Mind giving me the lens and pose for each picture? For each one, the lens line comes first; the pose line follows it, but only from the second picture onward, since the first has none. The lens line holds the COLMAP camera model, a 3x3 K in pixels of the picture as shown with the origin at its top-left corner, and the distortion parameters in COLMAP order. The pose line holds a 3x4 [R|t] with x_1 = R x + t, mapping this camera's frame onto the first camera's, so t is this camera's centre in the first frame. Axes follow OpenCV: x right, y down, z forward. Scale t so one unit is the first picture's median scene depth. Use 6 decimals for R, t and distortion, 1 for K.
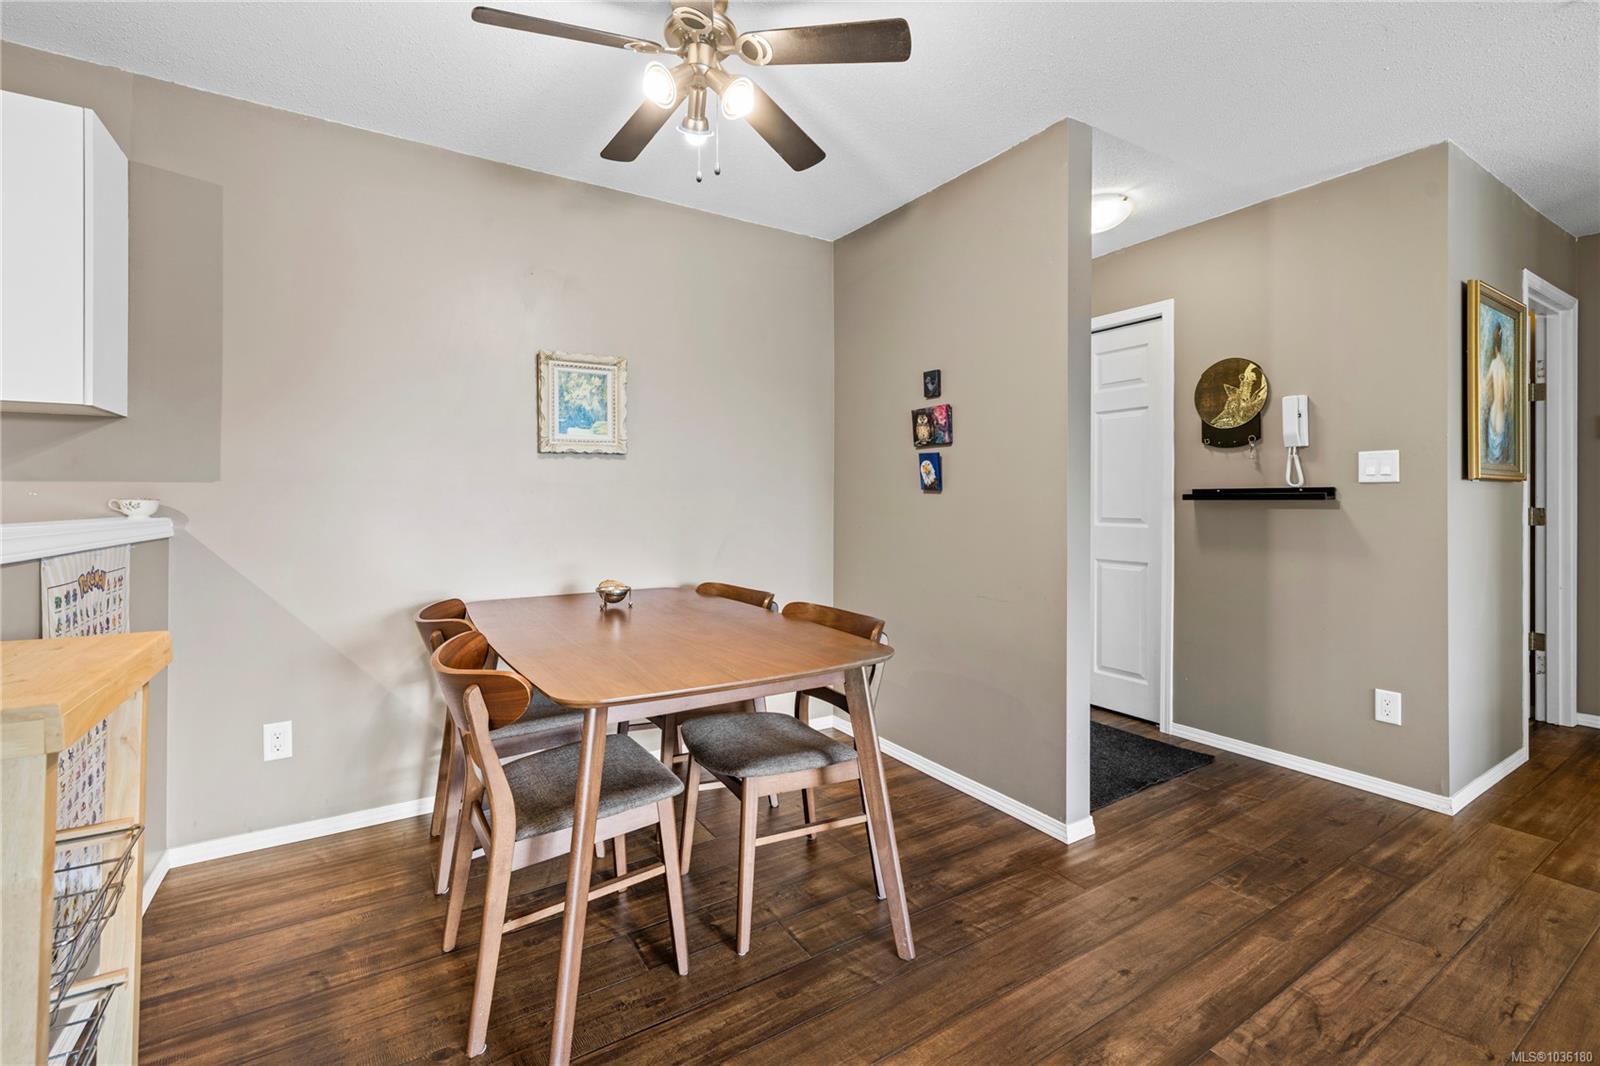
lens RADIAL K [[677.2, 0, 787.1], [0, 677.2, 501.8], [0, 0, 1]] dist [-0.002657, -0.000653]
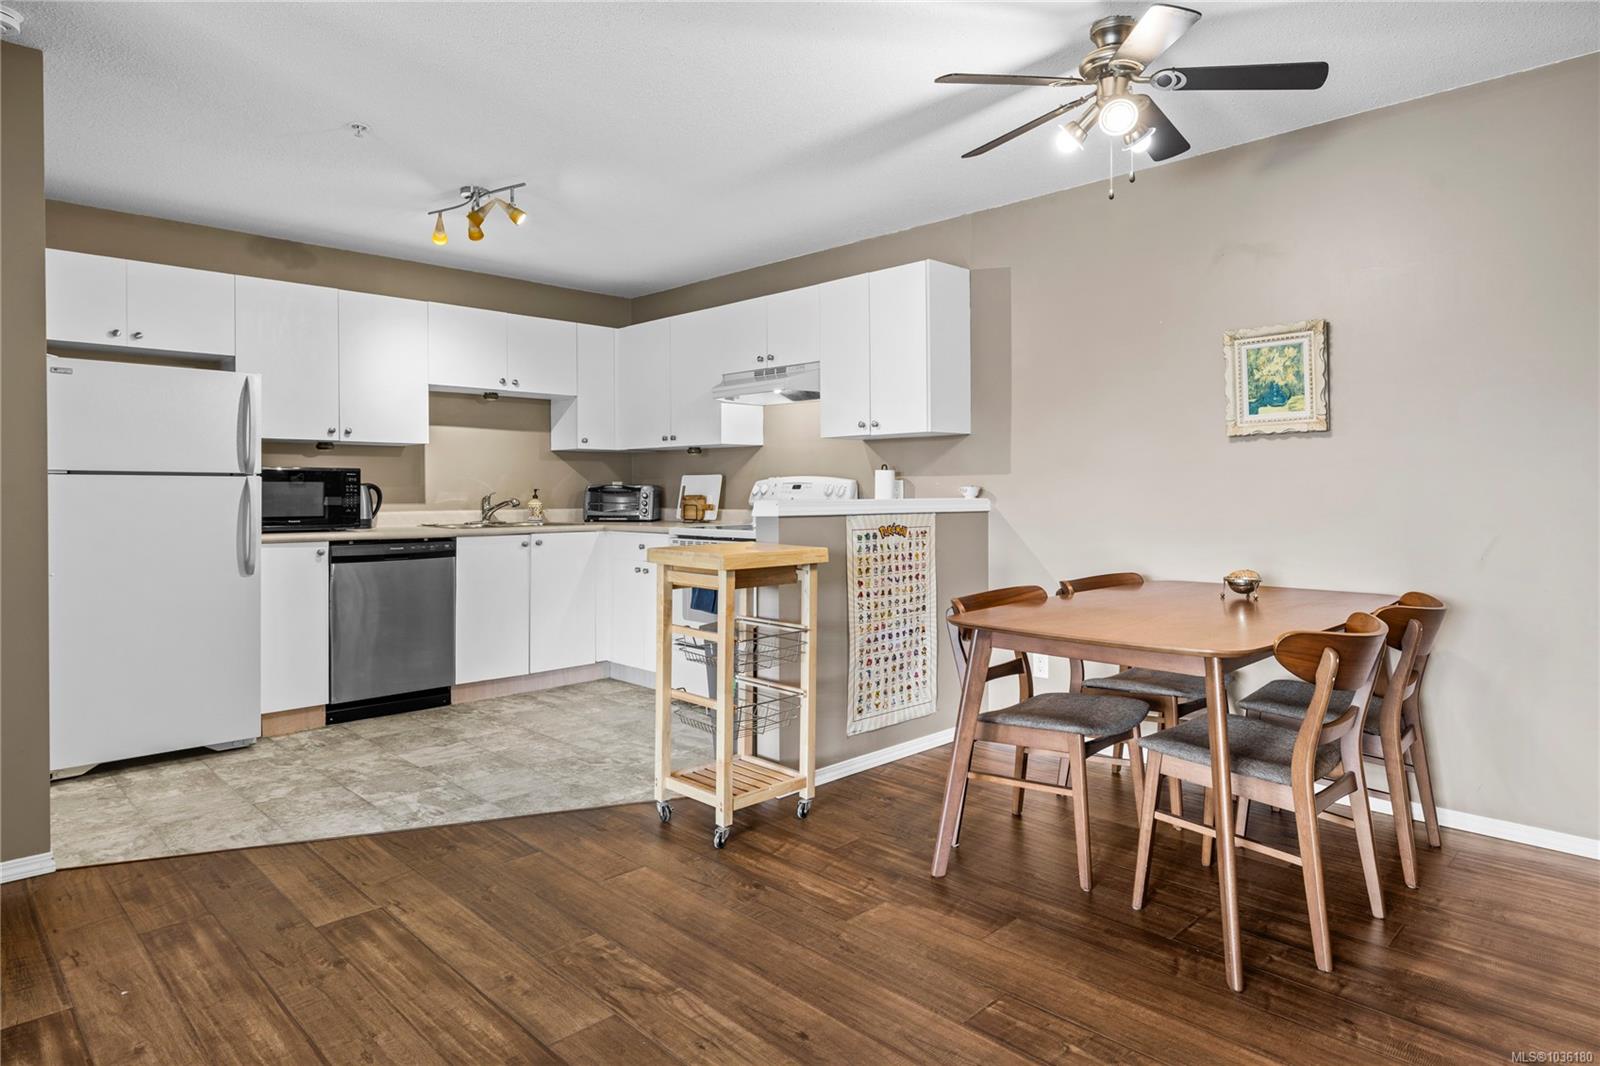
lens RADIAL K [[955.7, 0, 784.8], [0, 955.7, 497.3], [0, 0, 1]] dist [-0.002310, 0.000770]
pose [[0.213492, 0.010283, -0.976891, 0.832959], [0.004511, 0.999924, 0.011512, -0.003844], [0.976934, -0.006865, 0.213429, 0.077906]]
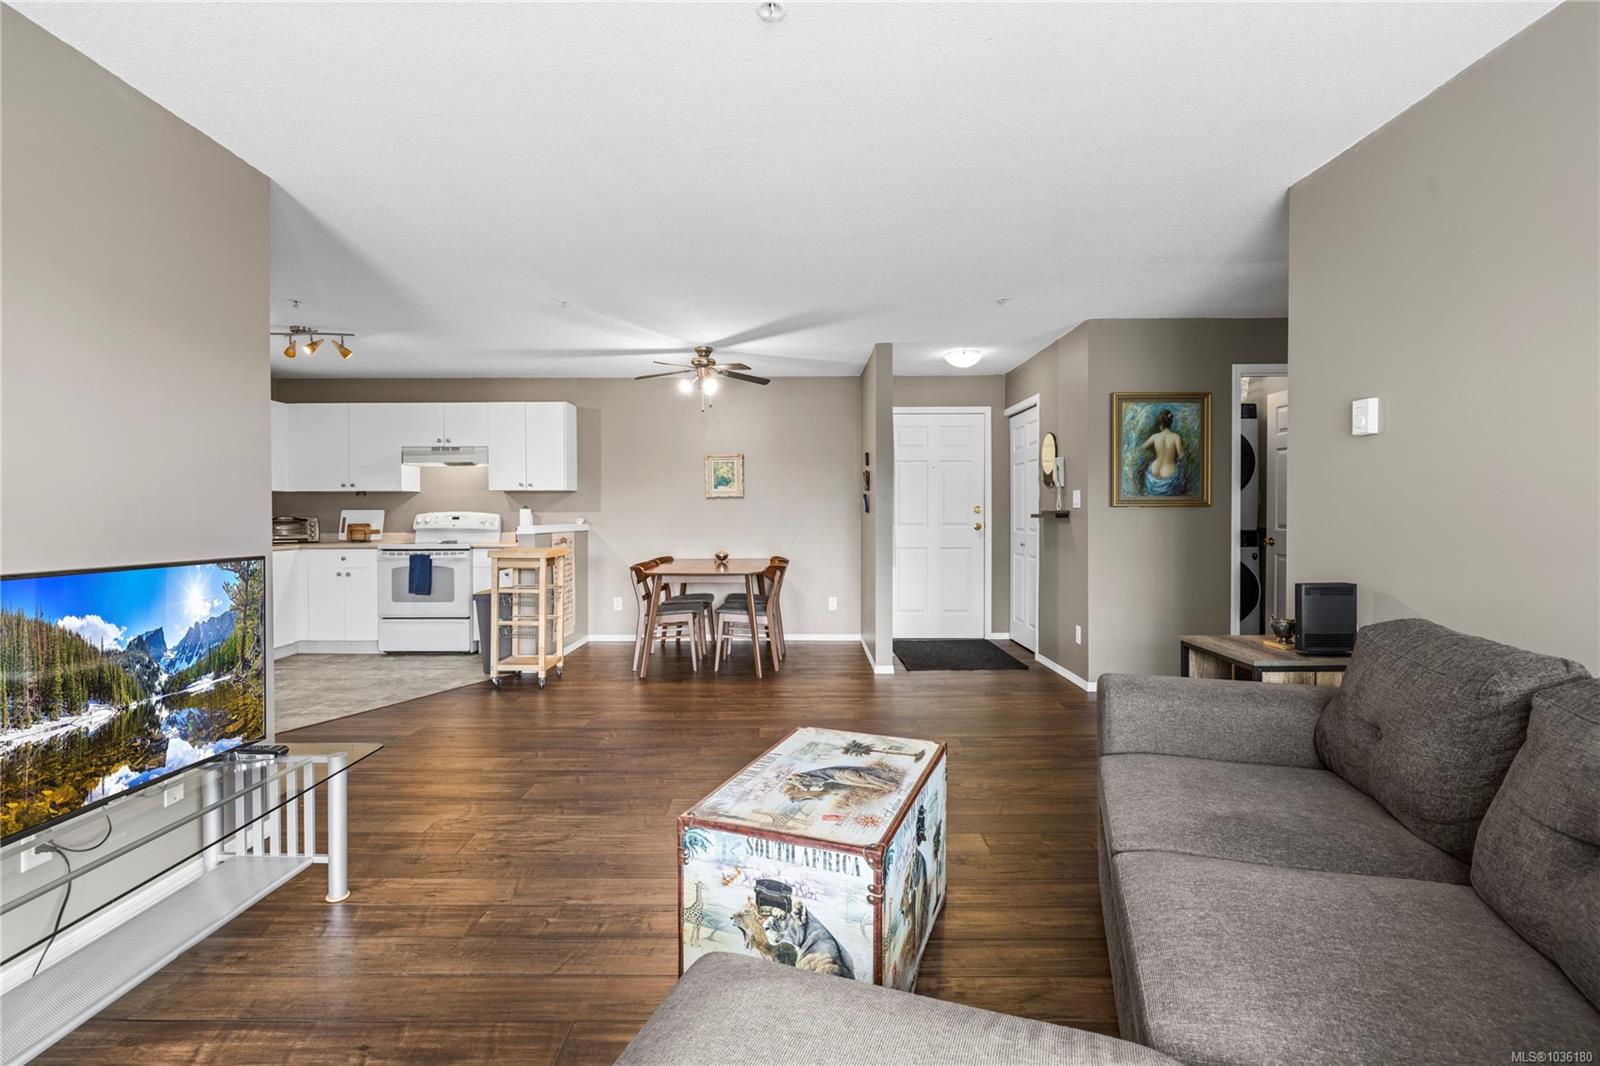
lens RADIAL K [[752.9, 0, 802.0], [0, 752.9, 521.6], [0, 0, 1]] dist [0.004767, 0.000734]
pose [[0.846615, 0.004398, -0.532188, 1.286741], [0.001585, 0.999941, 0.010786, -0.016639], [0.532204, -0.009975, 0.846557, -1.018844]]
